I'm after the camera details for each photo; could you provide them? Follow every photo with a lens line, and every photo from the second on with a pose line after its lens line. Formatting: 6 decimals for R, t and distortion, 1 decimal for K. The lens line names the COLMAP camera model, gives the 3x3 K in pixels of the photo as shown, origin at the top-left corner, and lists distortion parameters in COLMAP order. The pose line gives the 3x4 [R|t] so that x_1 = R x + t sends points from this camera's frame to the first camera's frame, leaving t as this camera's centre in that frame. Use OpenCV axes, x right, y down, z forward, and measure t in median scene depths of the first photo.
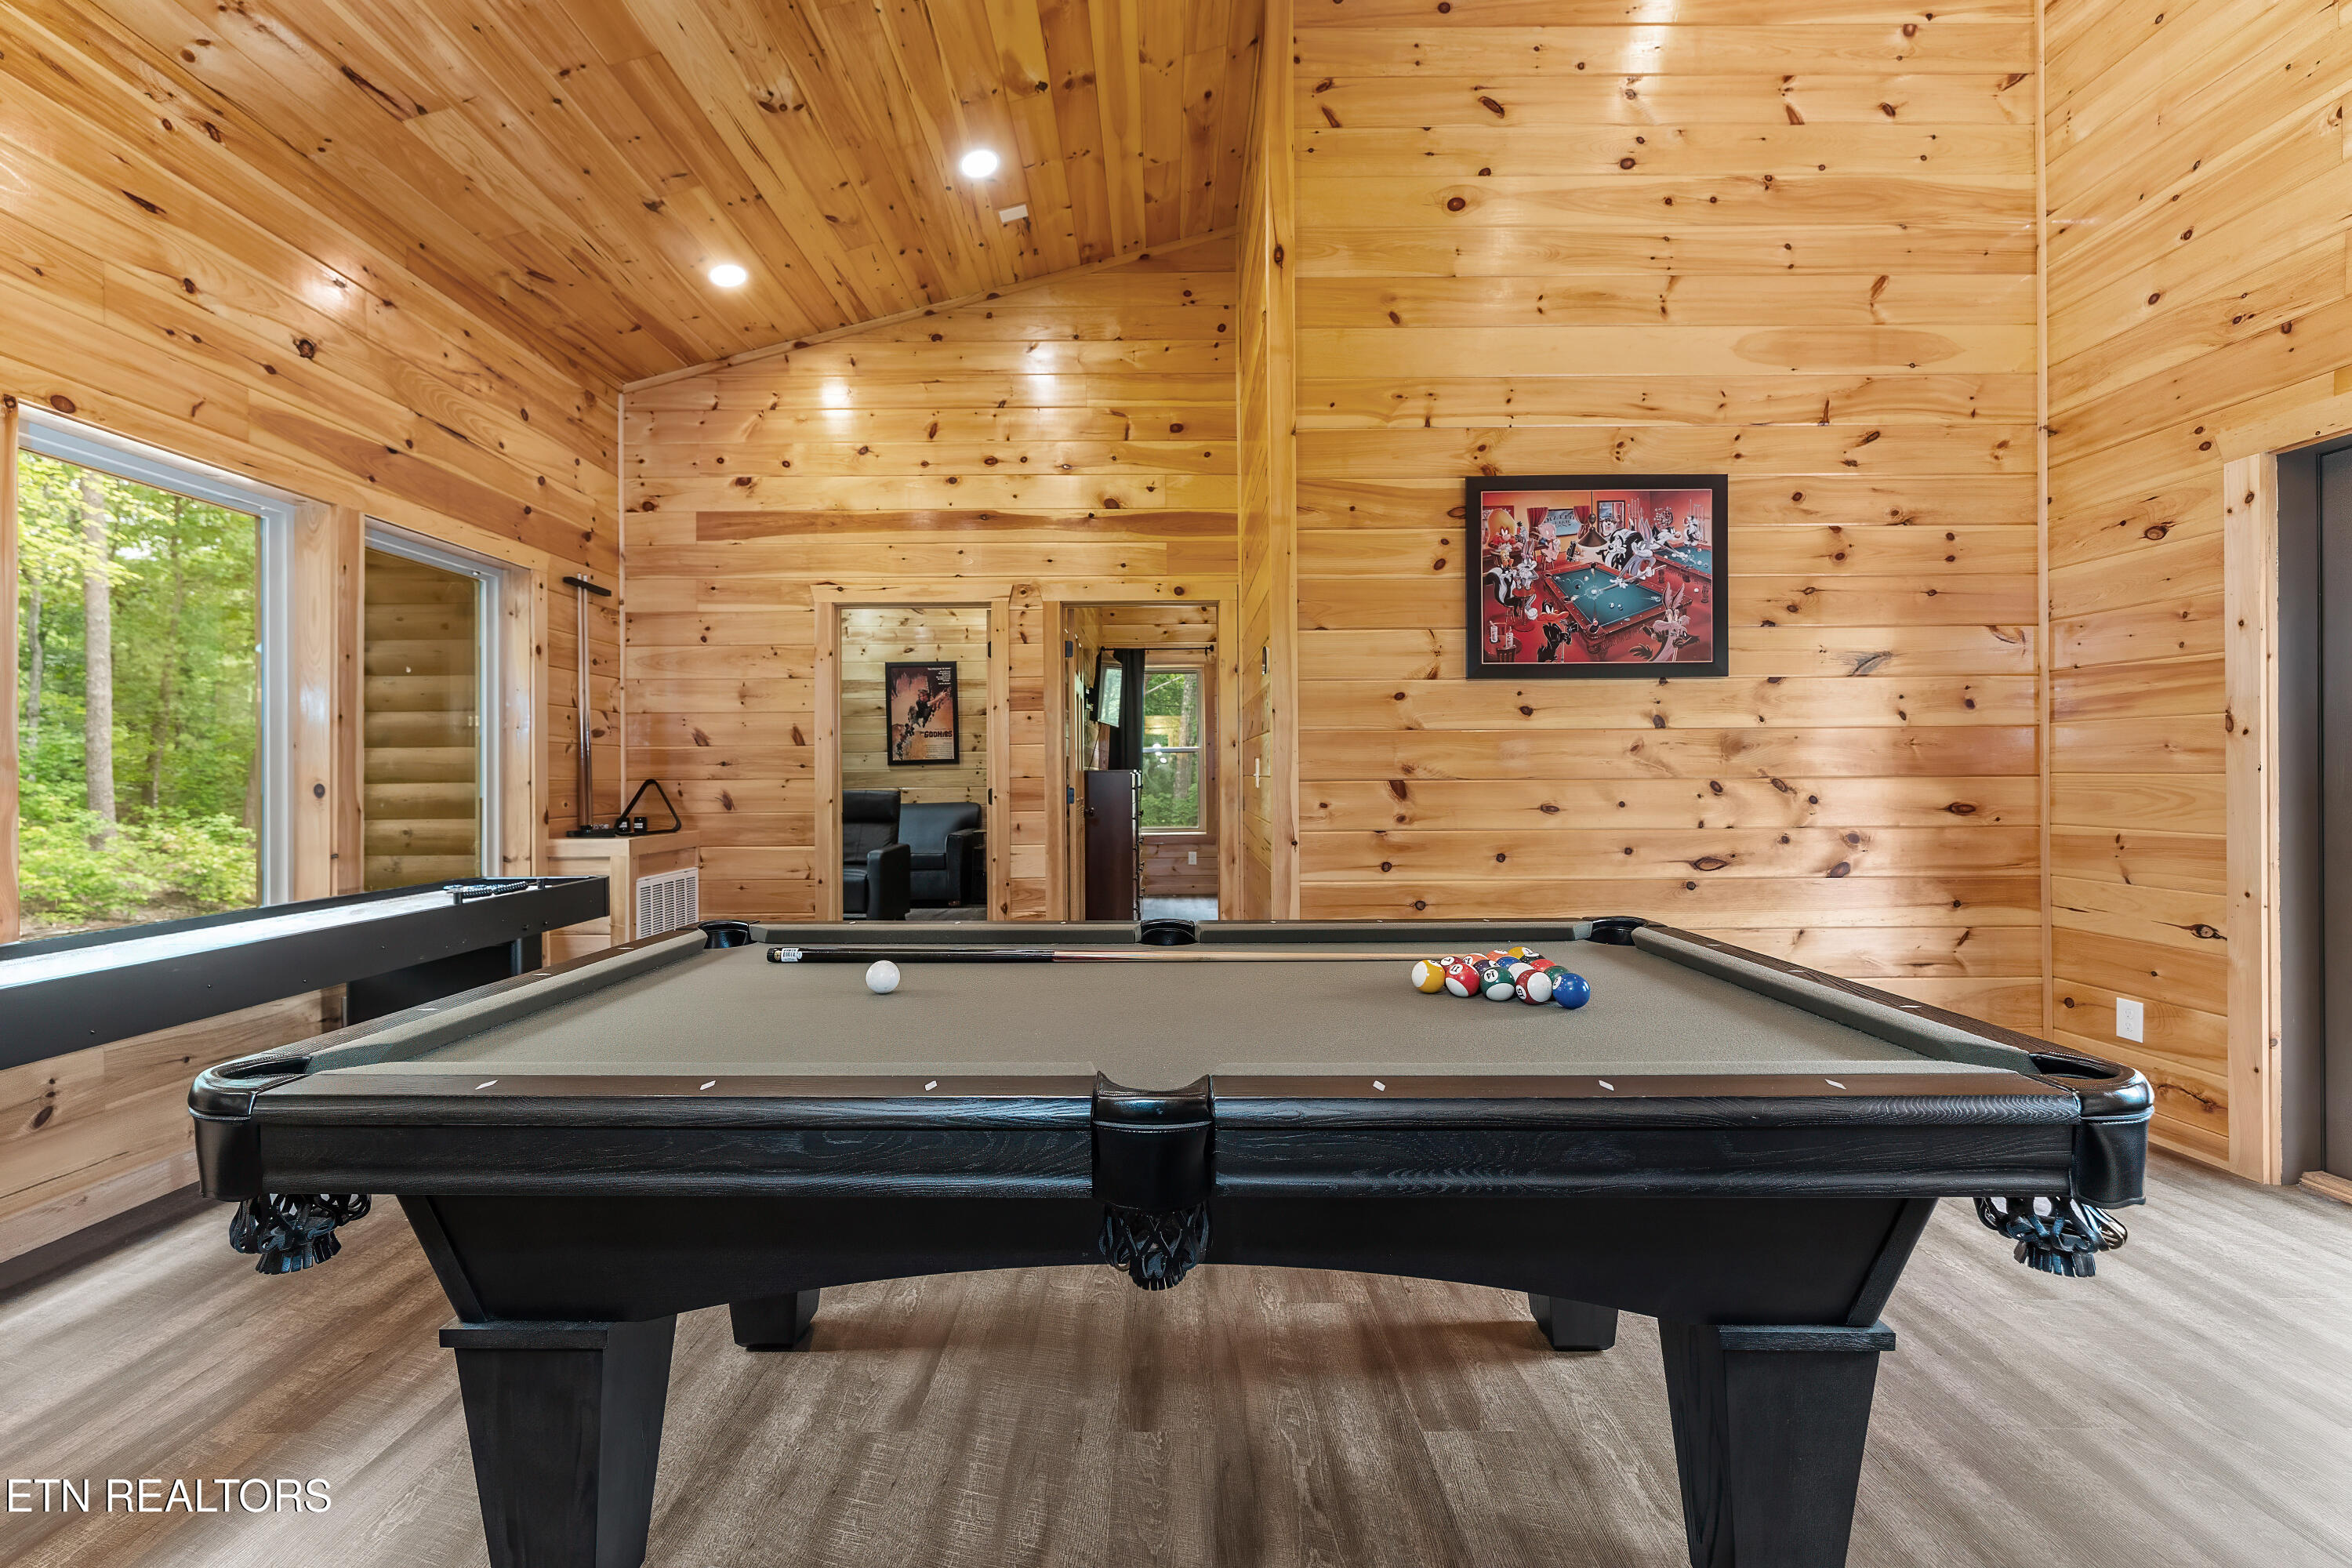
lens RADIAL K [[952.5, 0, 1161.7], [0, 952.5, 767.2], [0, 0, 1]] dist [-0.001816, -0.000472]
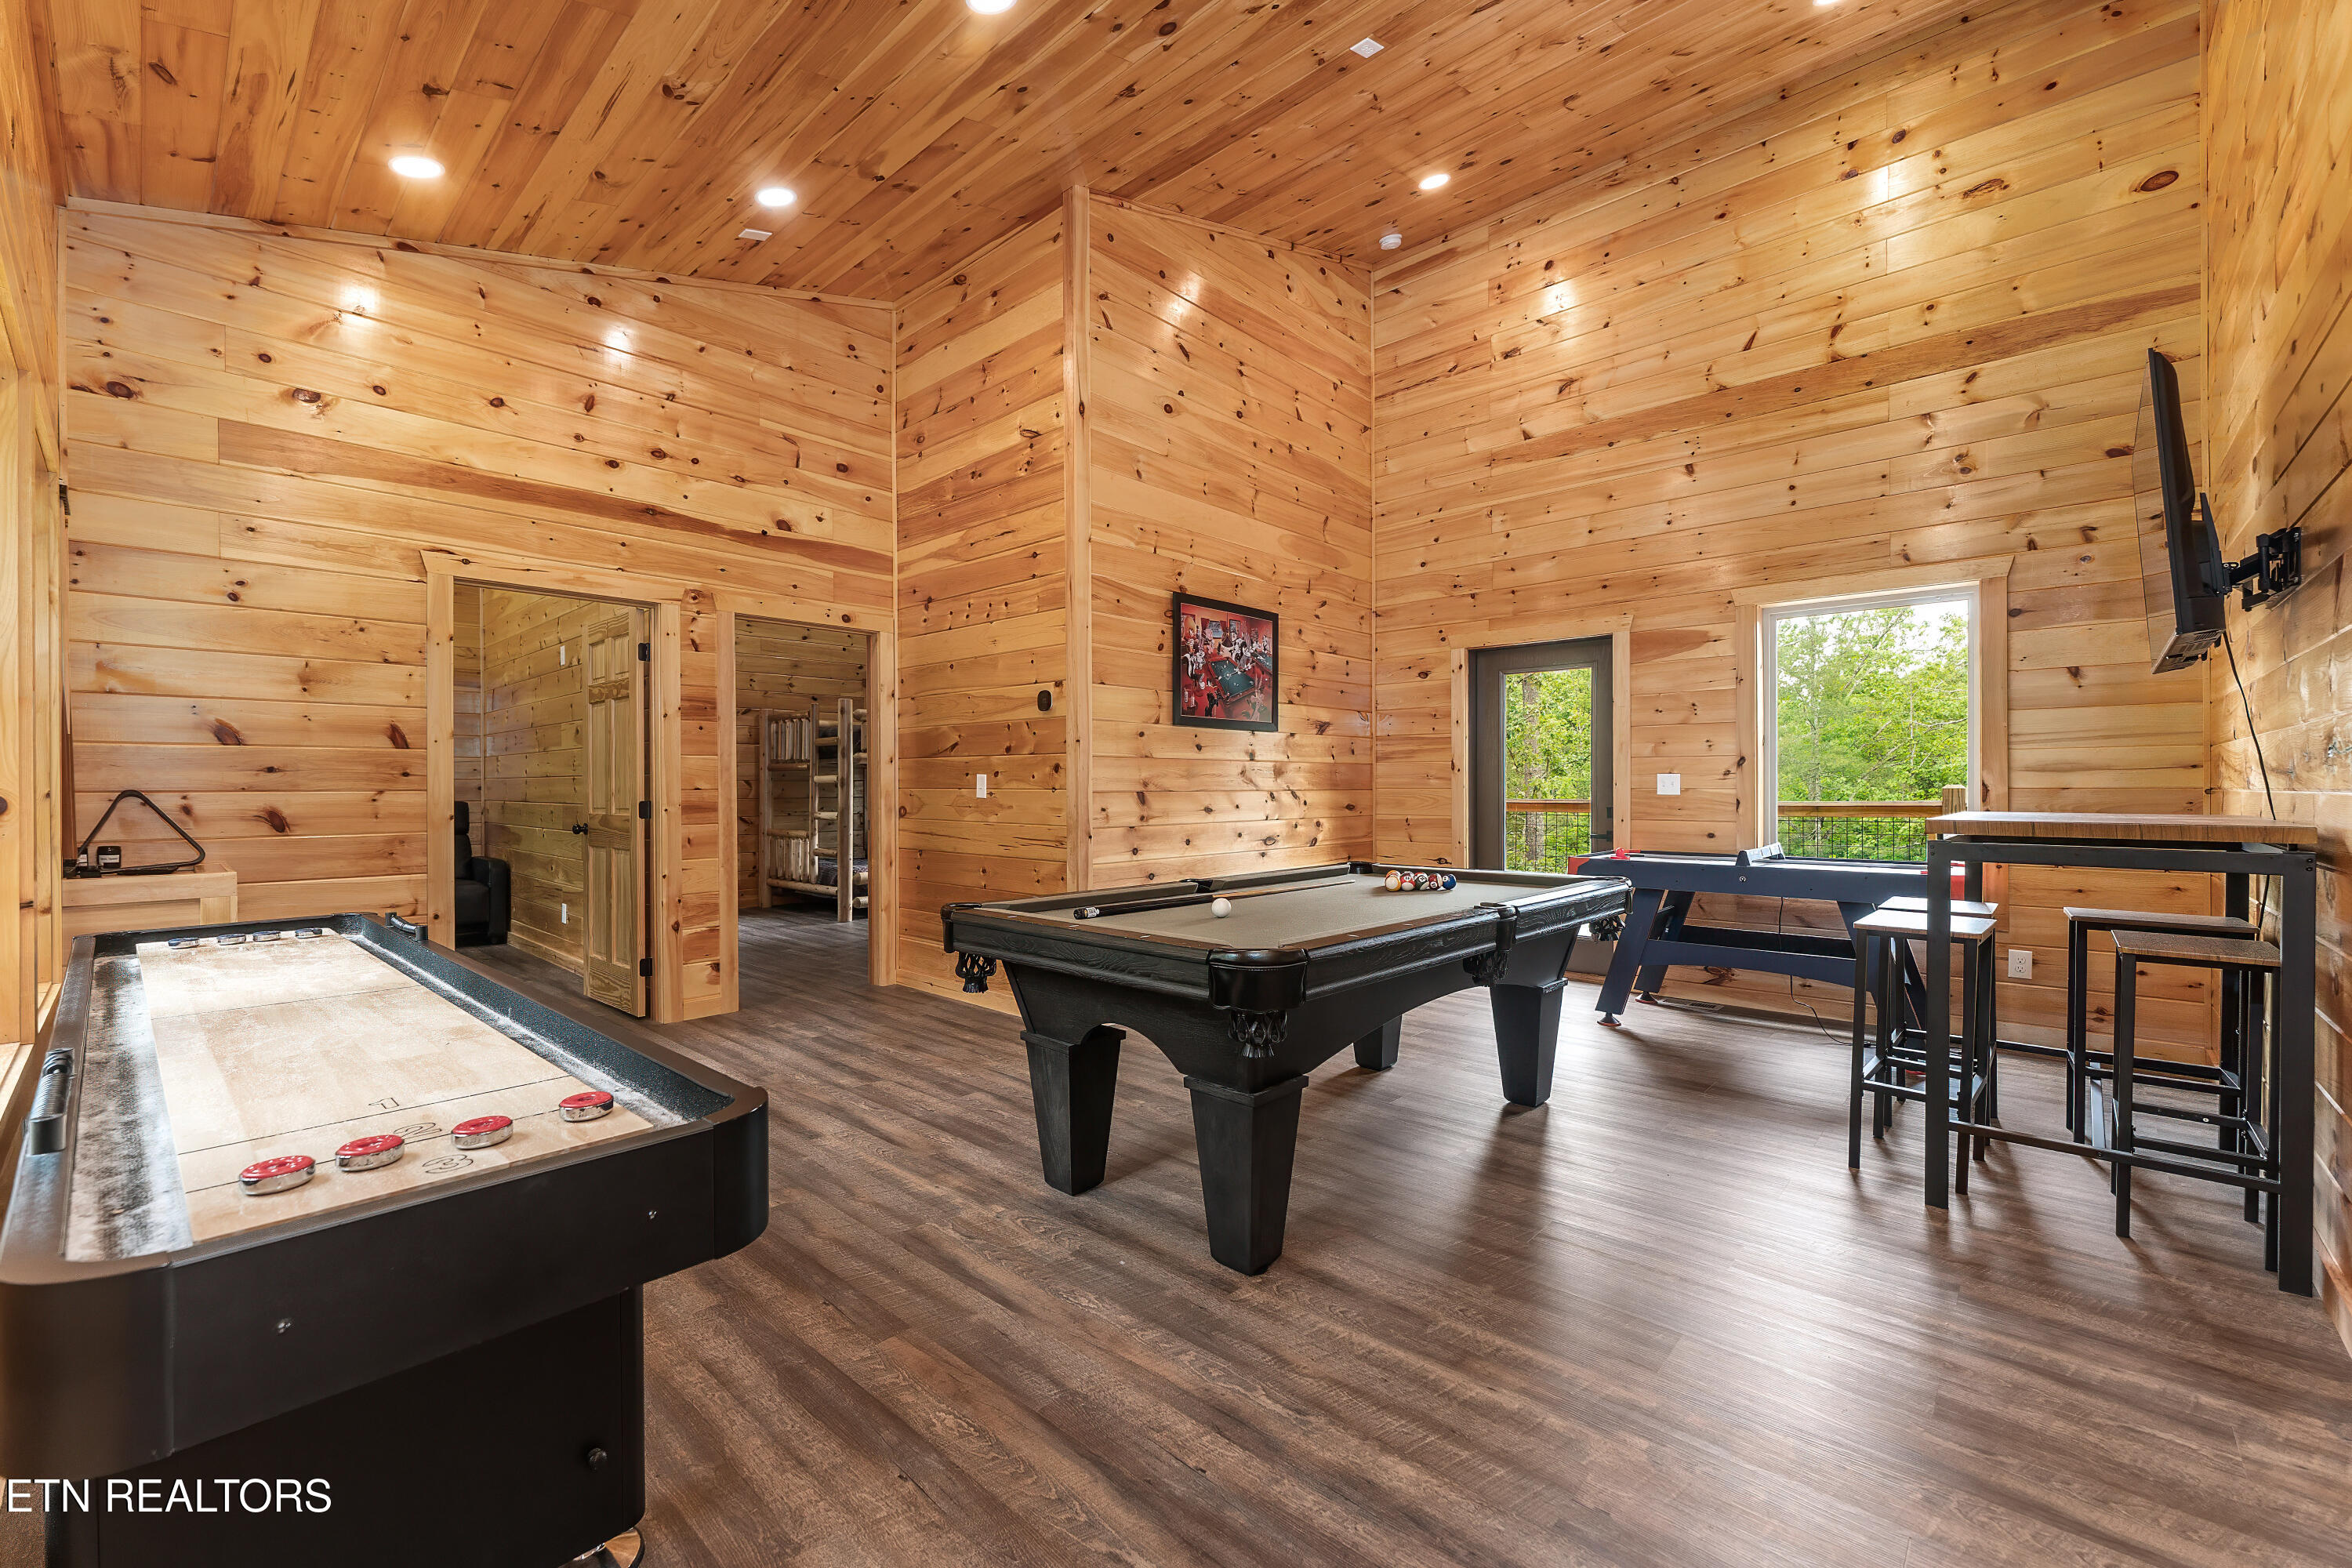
lens RADIAL K [[976.8, 0, 1176.9], [0, 976.8, 775.3], [0, 0, 1]] dist [-0.000202, -0.000478]
pose [[0.669535, 0.013498, 0.742658, -0.827460], [-0.009235, 0.999909, -0.009847, 0.002728], [-0.742723, -0.000266, 0.669598, -0.045121]]
